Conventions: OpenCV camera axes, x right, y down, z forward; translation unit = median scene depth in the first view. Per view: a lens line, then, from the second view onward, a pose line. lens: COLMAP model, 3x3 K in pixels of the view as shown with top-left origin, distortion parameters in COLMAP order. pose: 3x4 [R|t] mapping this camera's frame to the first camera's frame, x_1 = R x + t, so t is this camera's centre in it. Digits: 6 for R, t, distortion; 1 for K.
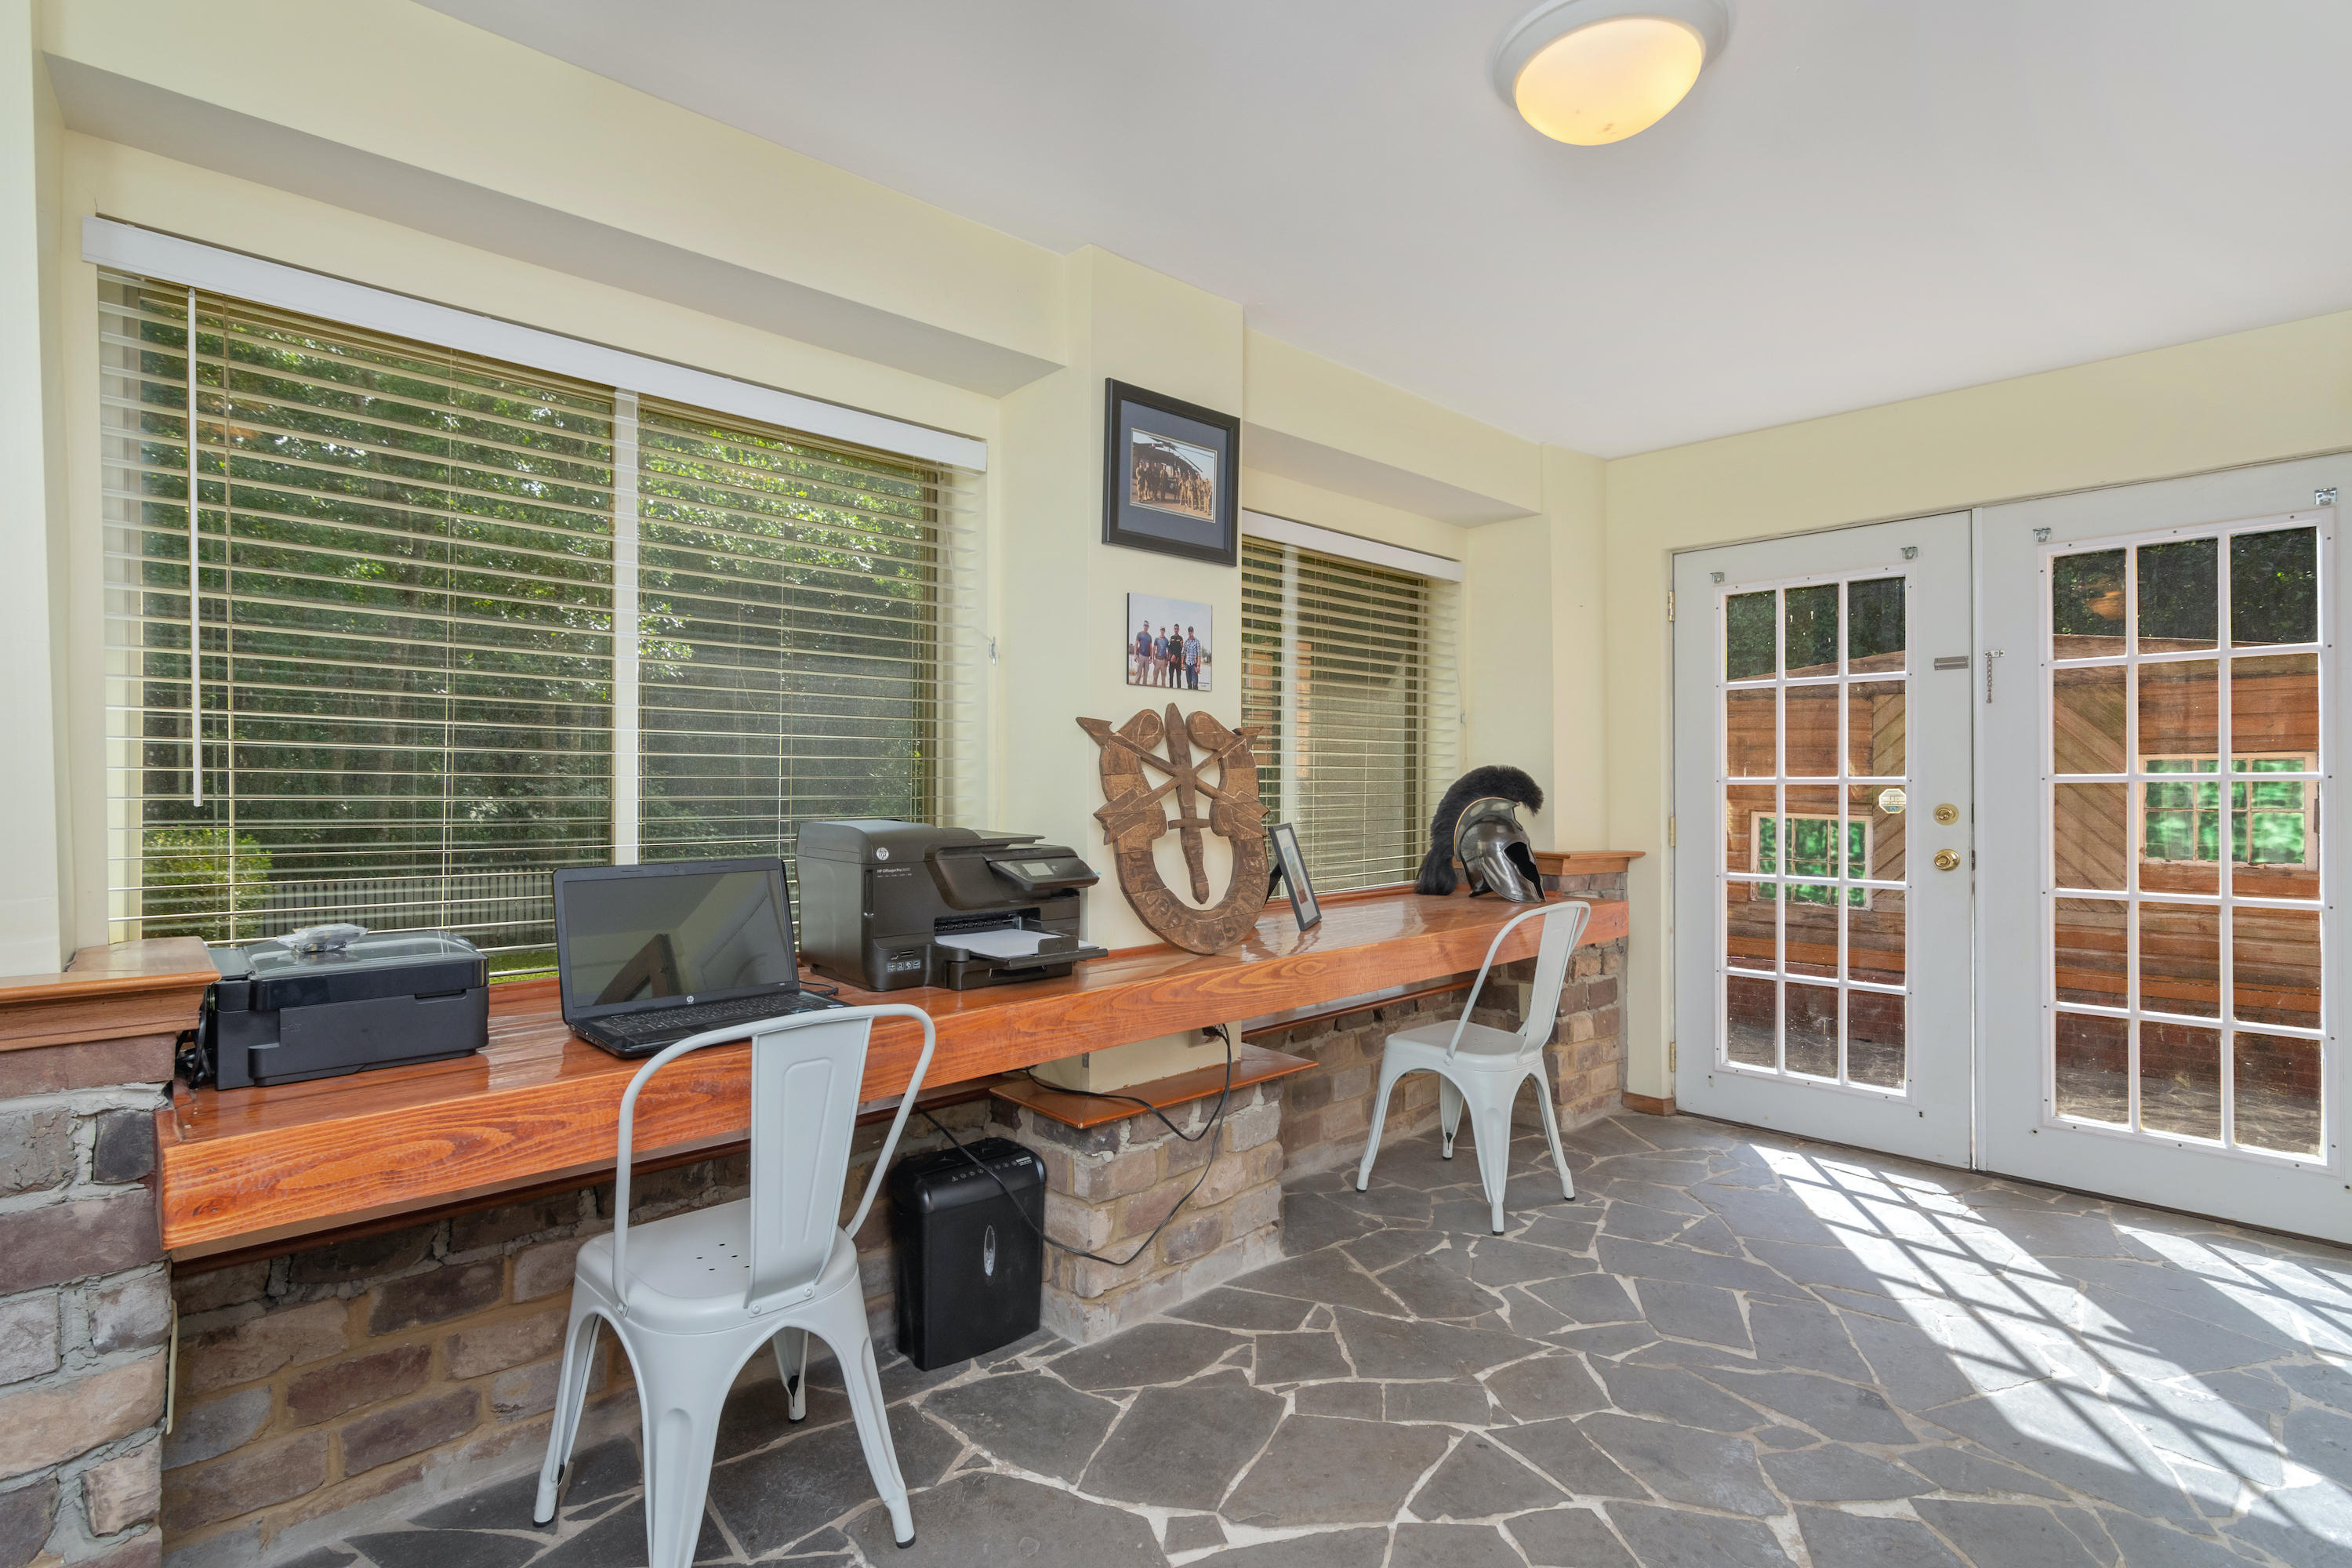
lens RADIAL K [[1133.3, 0, 1171.5], [0, 1133.3, 803.1], [0, 0, 1]] dist [-0.000936, 0.000034]
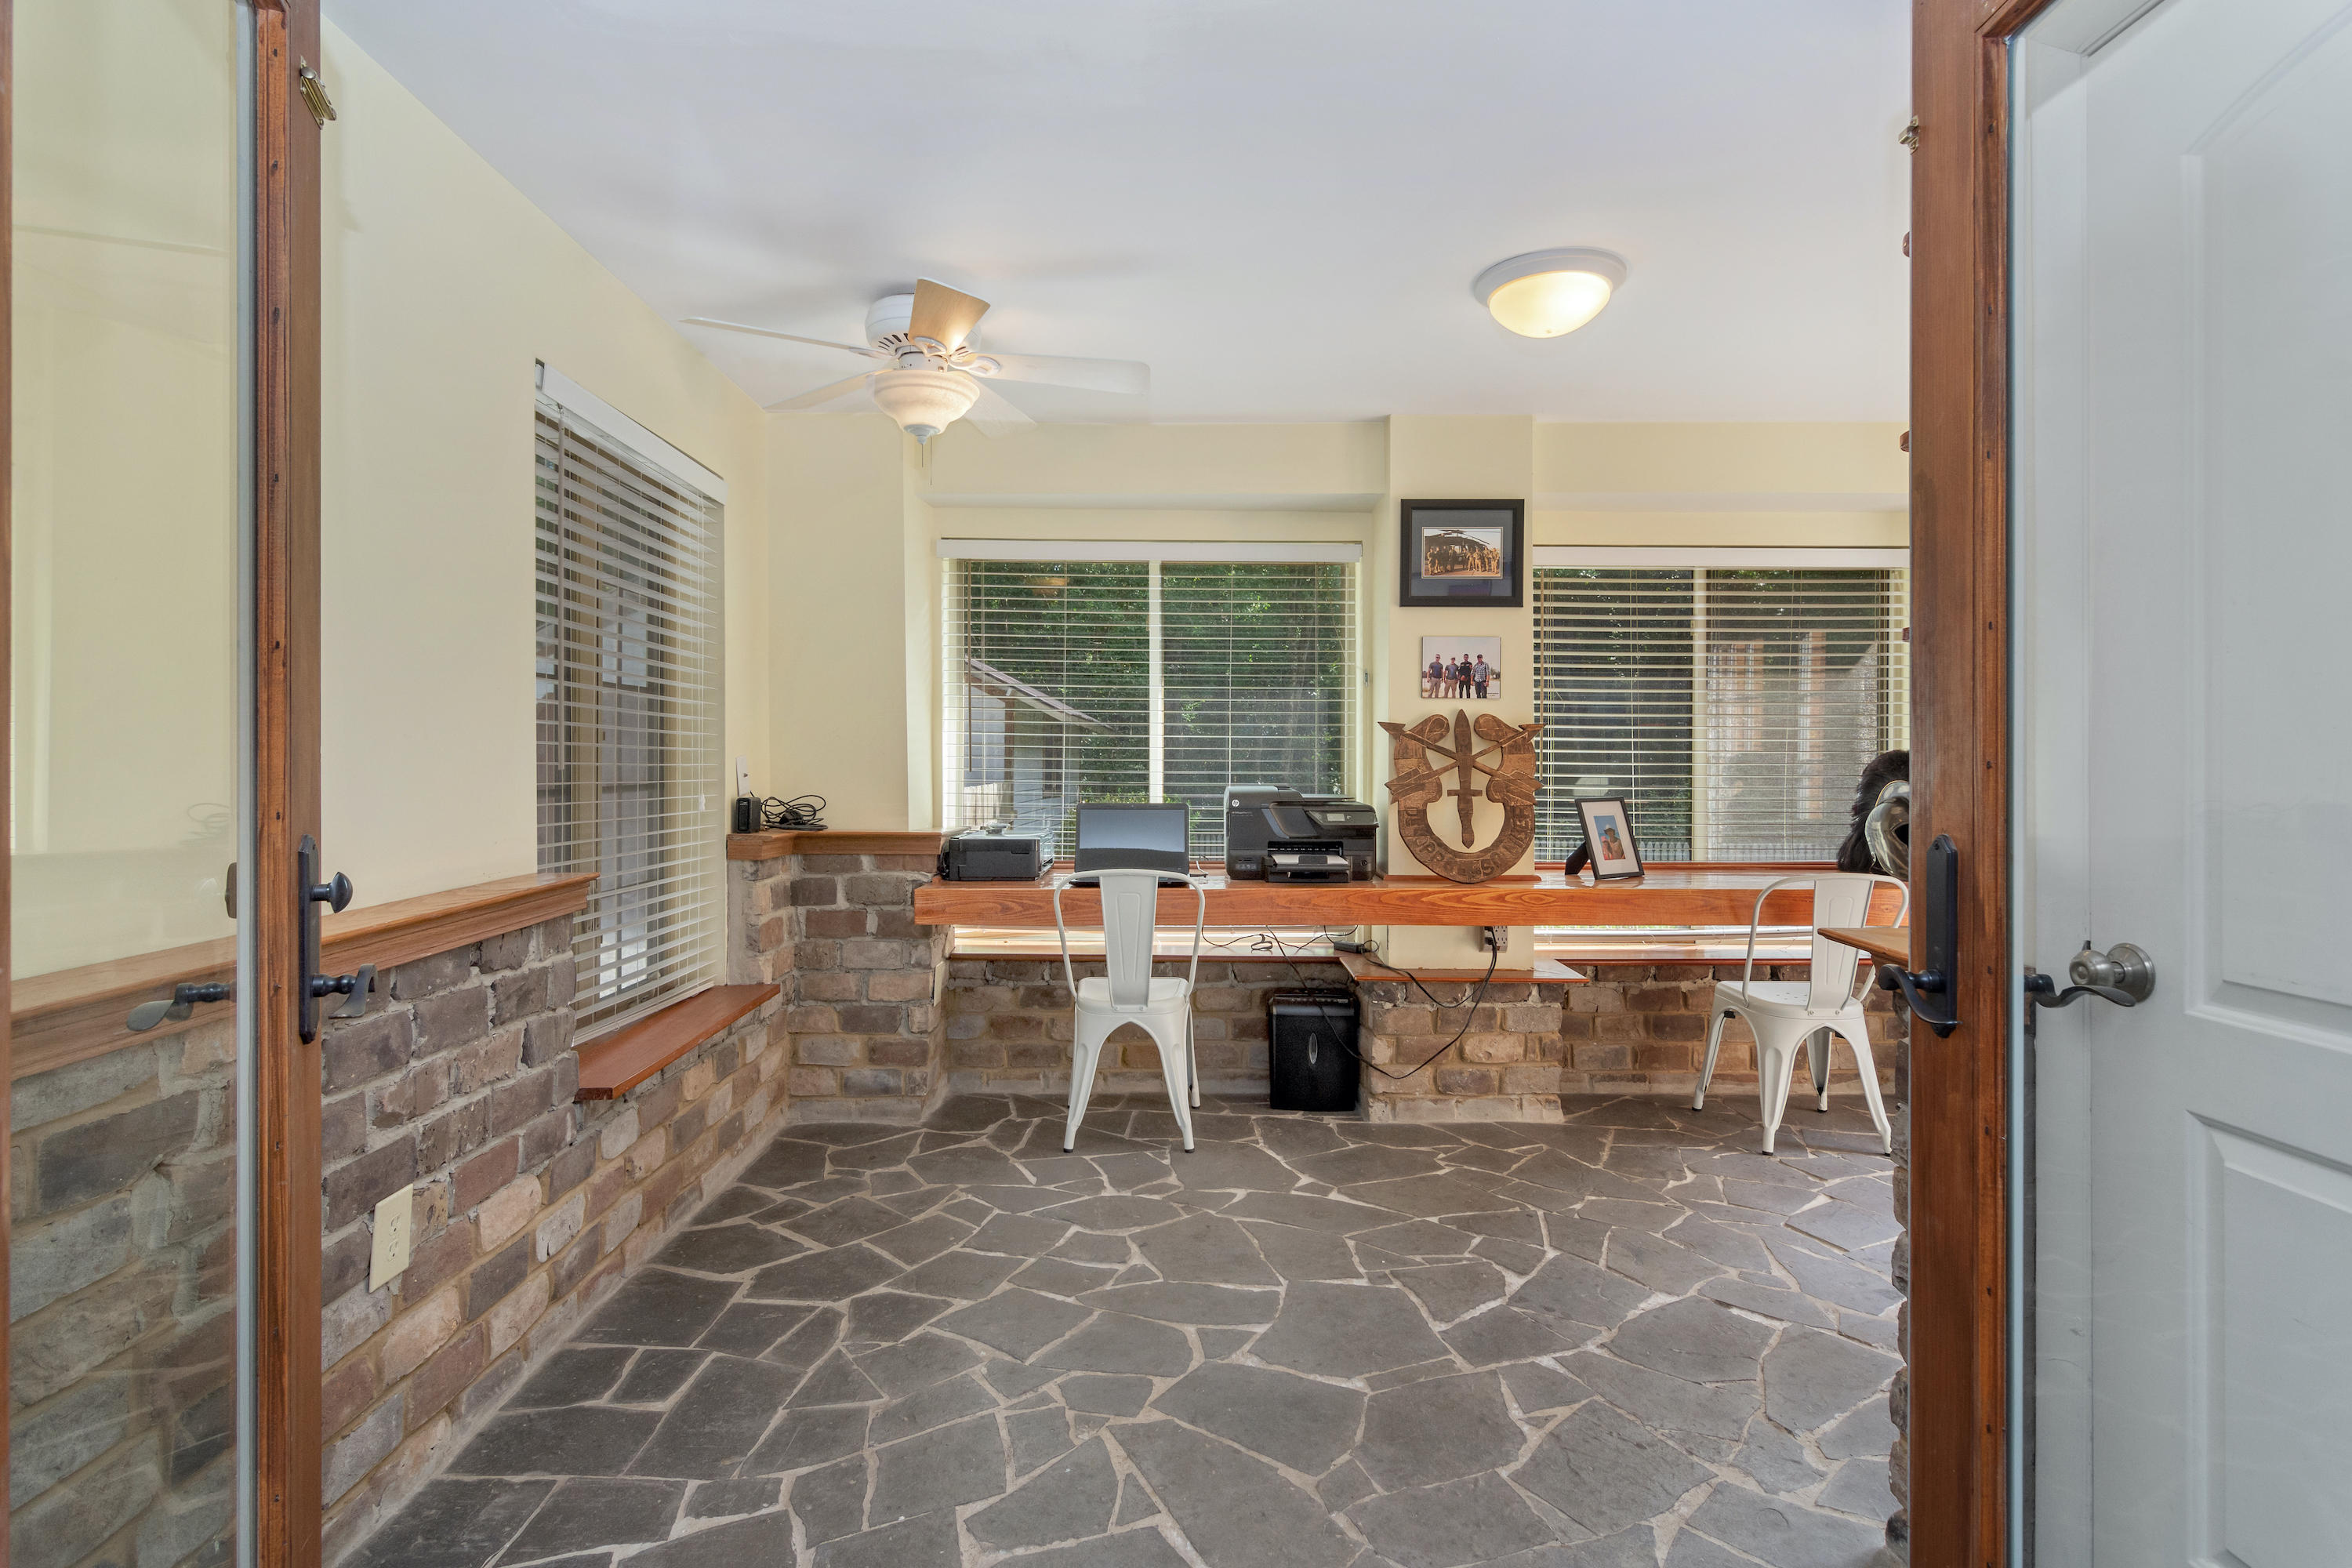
lens RADIAL K [[1125.0, 0, 1171.5], [0, 1125.0, 791.8], [0, 0, 1]] dist [-0.002439, 0.000242]
pose [[0.726049, 0.017257, -0.687426, 0.728625], [-0.016268, 0.999836, 0.007918, 0.011674], [0.687450, 0.005434, 0.726211, -0.296101]]
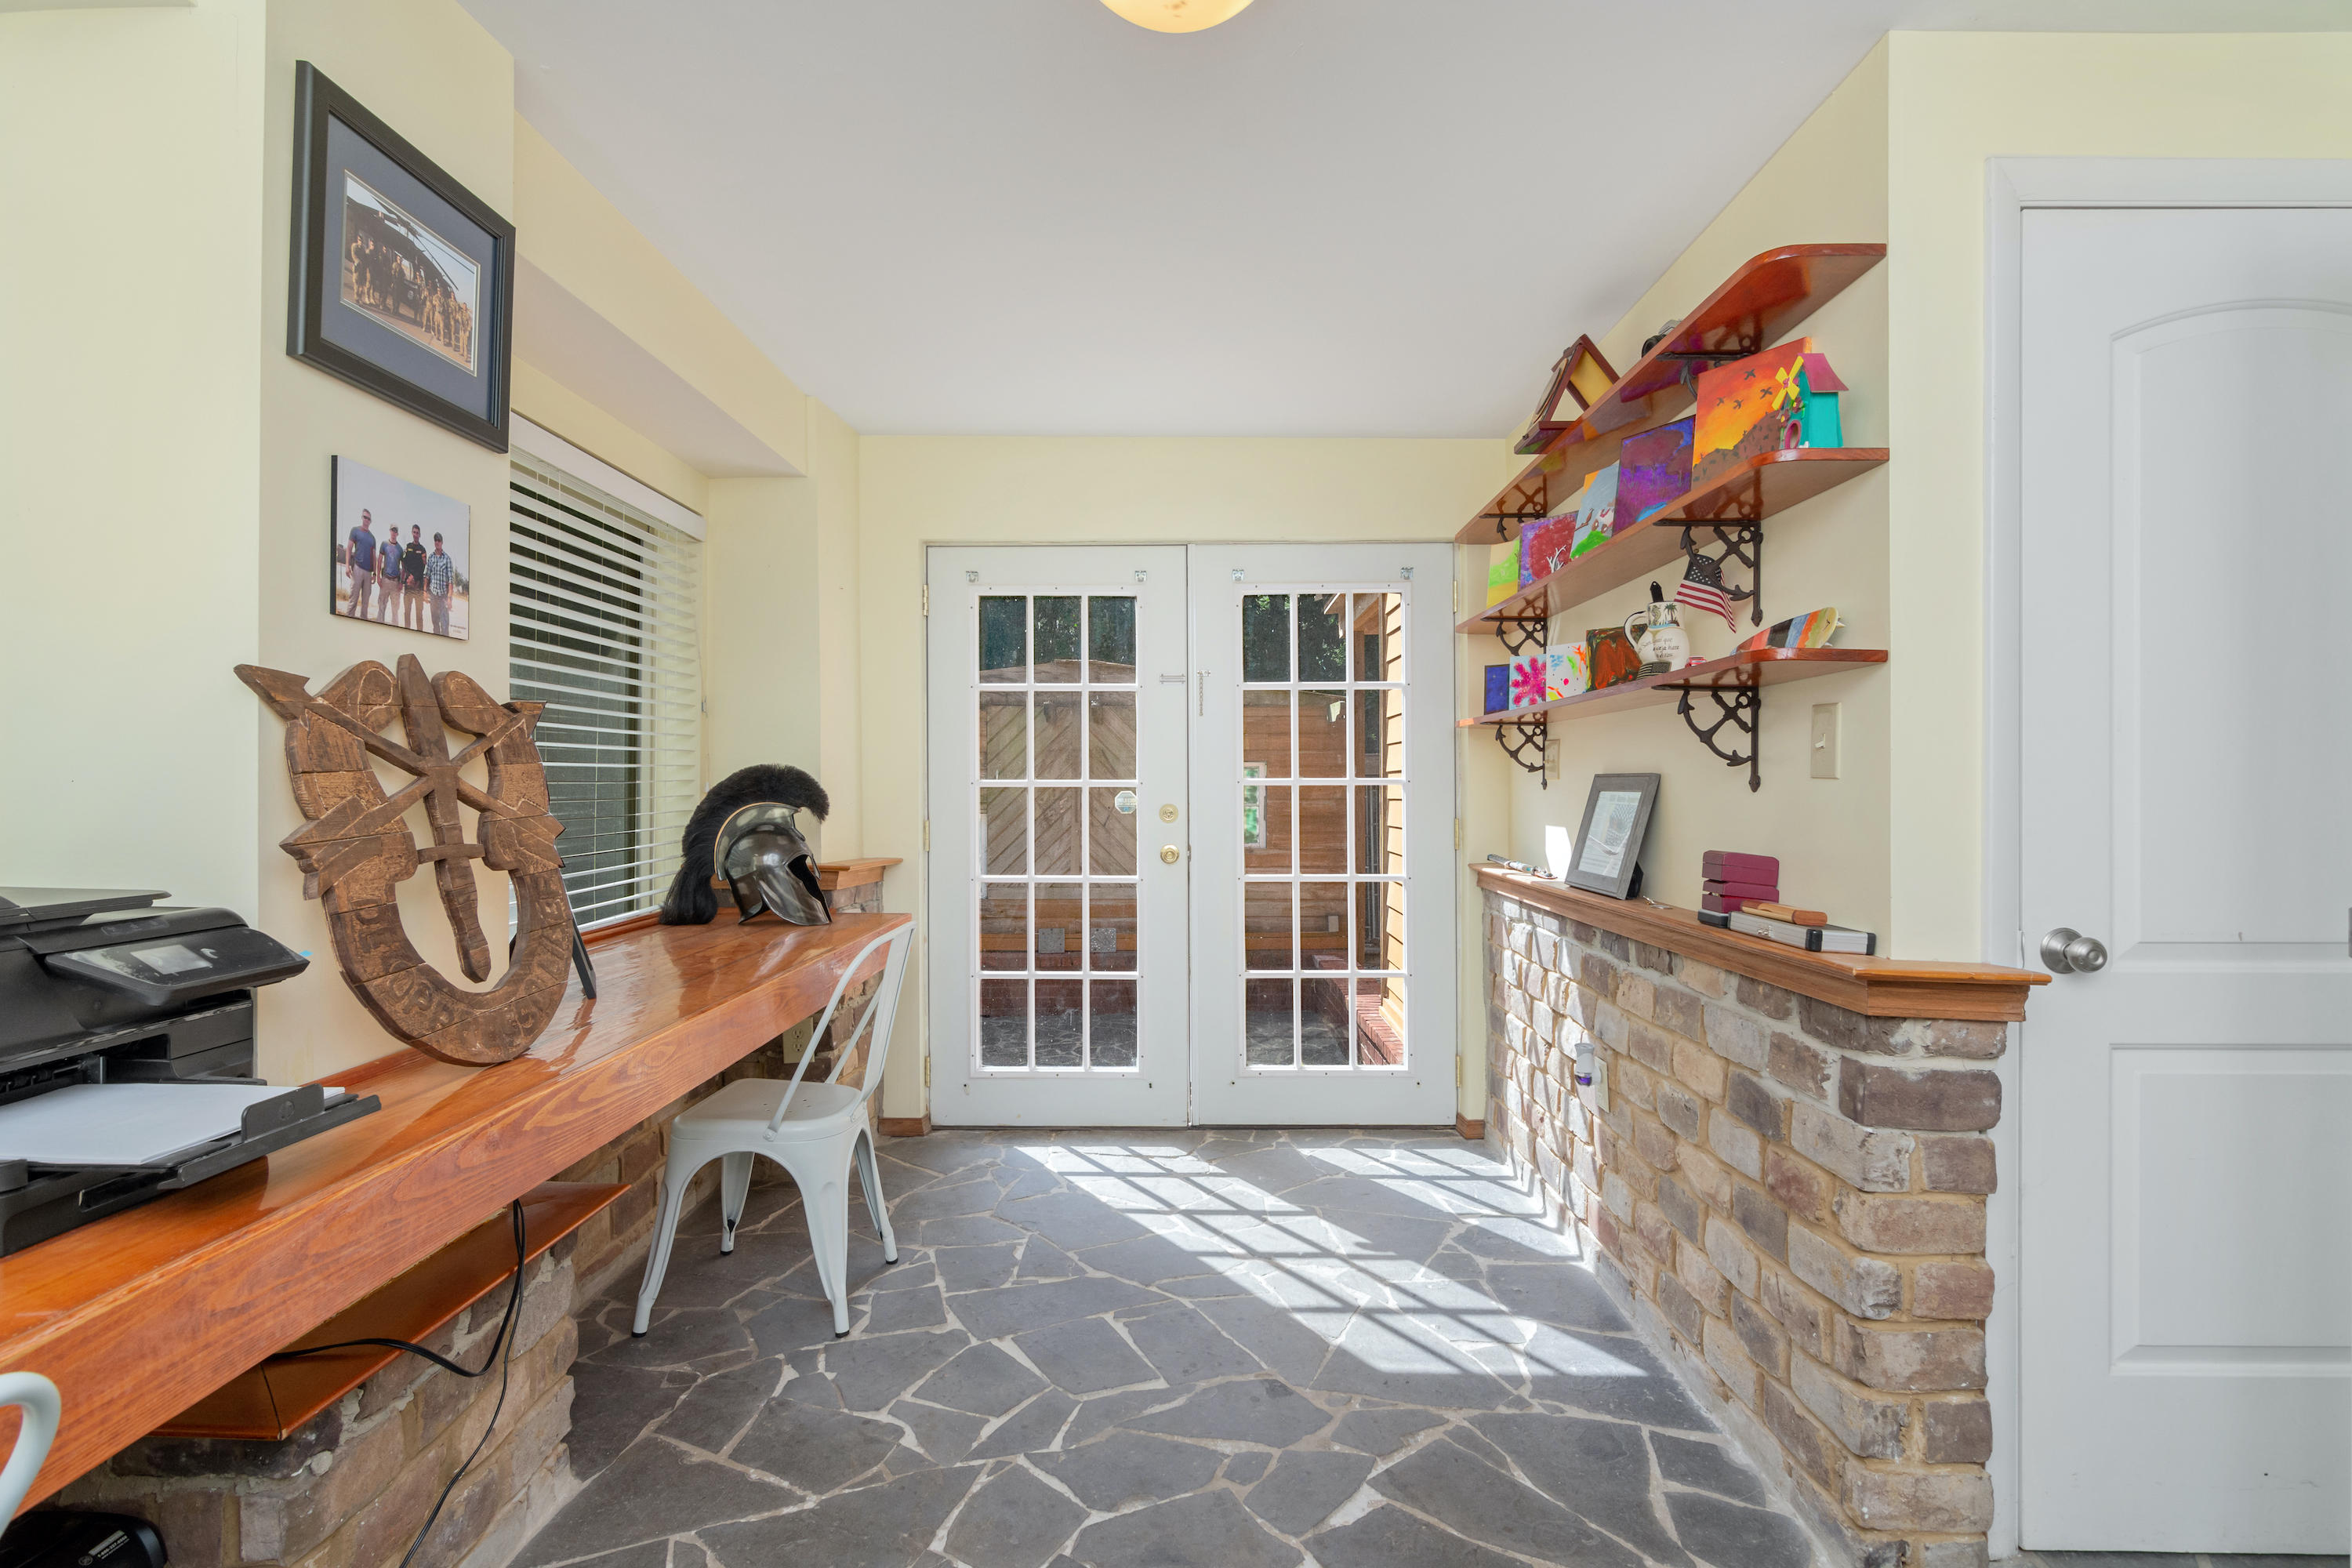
lens RADIAL K [[1125.0, 0, 1171.5], [0, 1125.0, 791.8], [0, 0, 1]] dist [-0.002439, 0.000242]
pose [[0.696839, -0.003401, 0.717219, -0.148296], [0.009998, 0.999938, -0.004972, -0.008162], [-0.717158, 0.010635, 0.696830, 0.296465]]
